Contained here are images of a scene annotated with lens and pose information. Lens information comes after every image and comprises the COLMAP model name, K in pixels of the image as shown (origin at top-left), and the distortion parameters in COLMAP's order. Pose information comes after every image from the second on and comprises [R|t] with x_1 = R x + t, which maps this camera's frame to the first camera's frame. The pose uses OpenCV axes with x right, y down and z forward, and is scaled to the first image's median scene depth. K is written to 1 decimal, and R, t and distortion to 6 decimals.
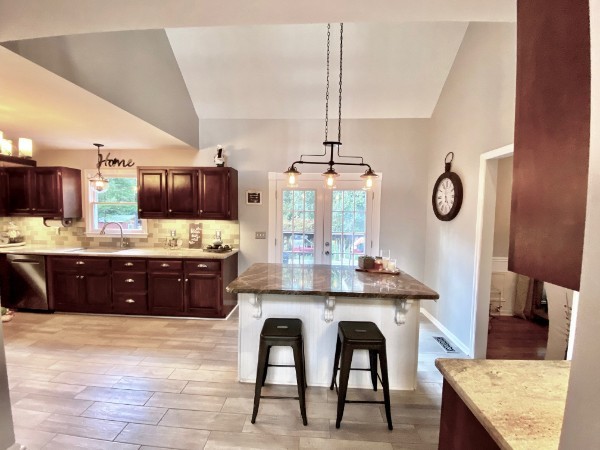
lens RADIAL K [[248.2, 0, 300.0], [0, 248.2, 225.0], [0, 0, 1]] dist [0.027801, -0.024760]
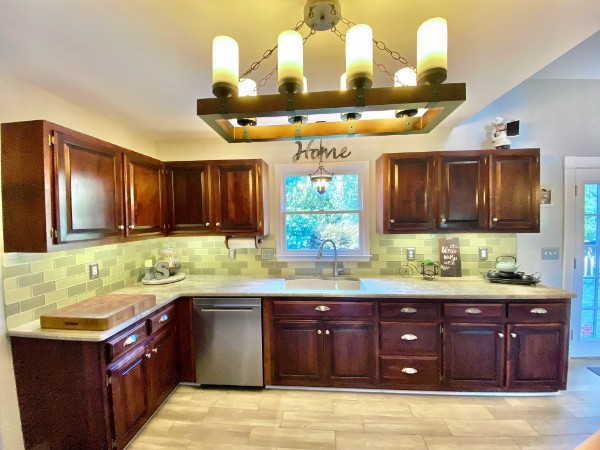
lens RADIAL K [[242.1, 0, 300.0], [0, 242.1, 225.0], [0, 0, 1]] dist [0.028950, -0.022357]
pose [[0.999554, -0.027874, -0.010709, -0.818388], [0.027630, 0.999369, -0.022304, -0.039215], [0.011324, 0.021999, 0.999694, 0.345339]]
